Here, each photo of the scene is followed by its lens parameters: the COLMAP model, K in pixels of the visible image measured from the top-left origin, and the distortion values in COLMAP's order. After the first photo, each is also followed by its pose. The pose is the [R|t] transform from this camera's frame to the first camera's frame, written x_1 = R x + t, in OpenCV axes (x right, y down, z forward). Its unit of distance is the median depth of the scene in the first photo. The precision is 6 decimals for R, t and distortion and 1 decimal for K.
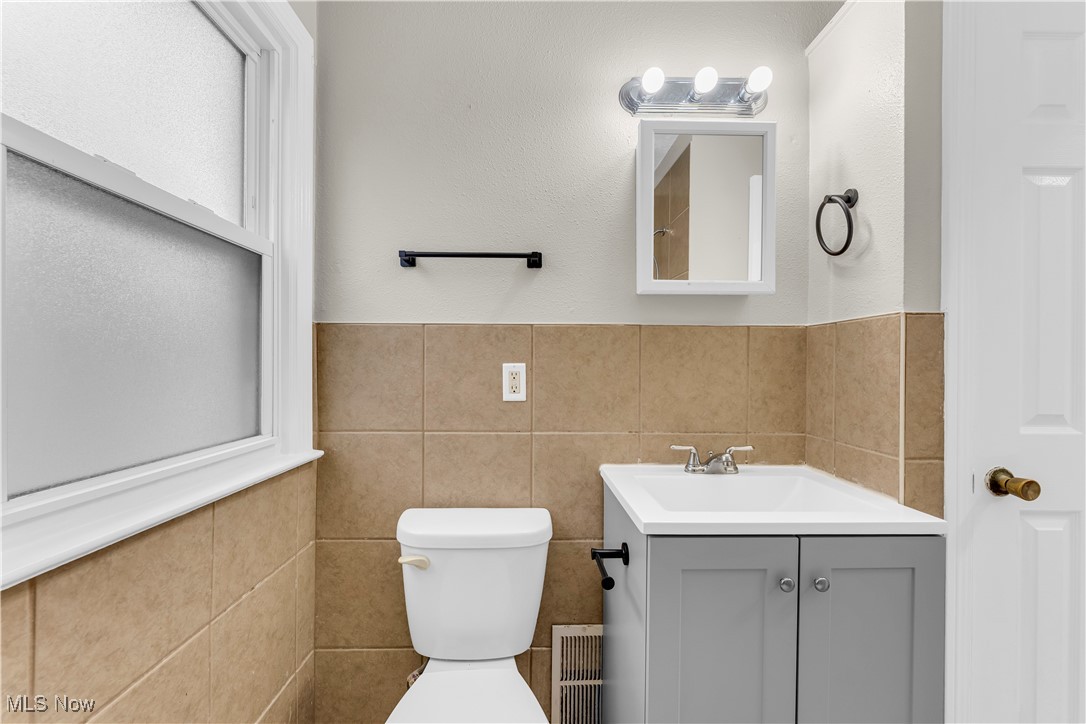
lens RADIAL K [[439.6, 0, 535.8], [0, 439.6, 371.0], [0, 0, 1]] dist [0.000864, -0.000035]
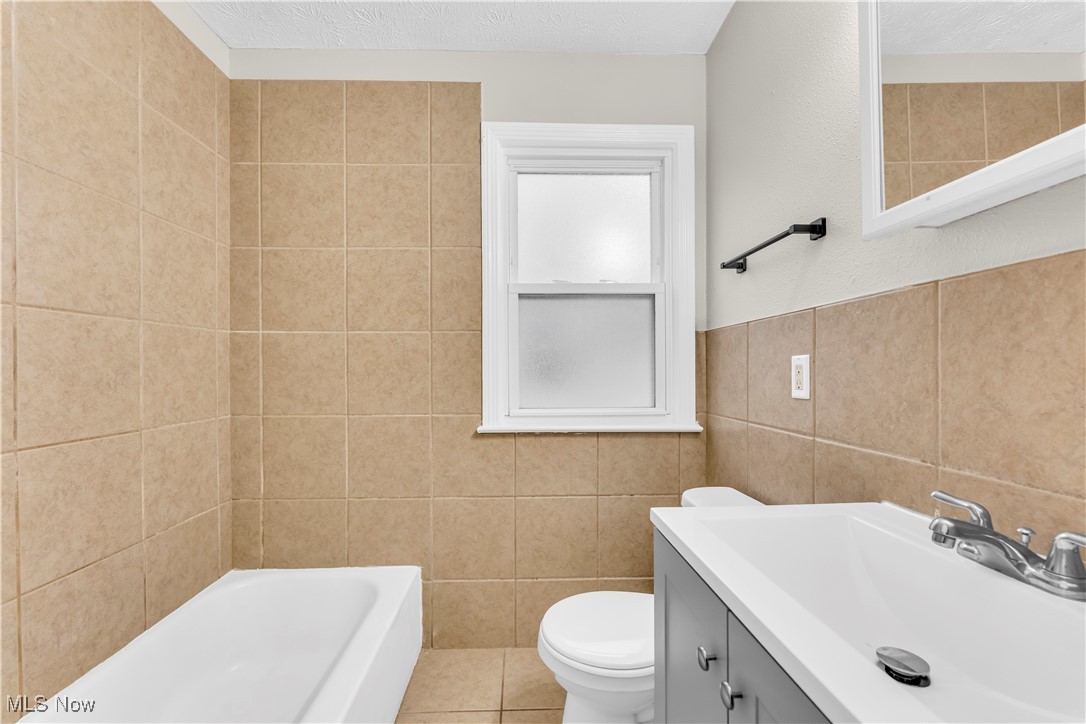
lens RADIAL K [[439.6, 0, 535.8], [0, 439.6, 371.0], [0, 0, 1]] dist [0.000864, -0.000035]
pose [[0.026125, -0.005045, -0.999646, 0.807190], [-0.004204, 0.999978, -0.005157, 0.020445], [0.999650, 0.004337, 0.026103, 0.453034]]
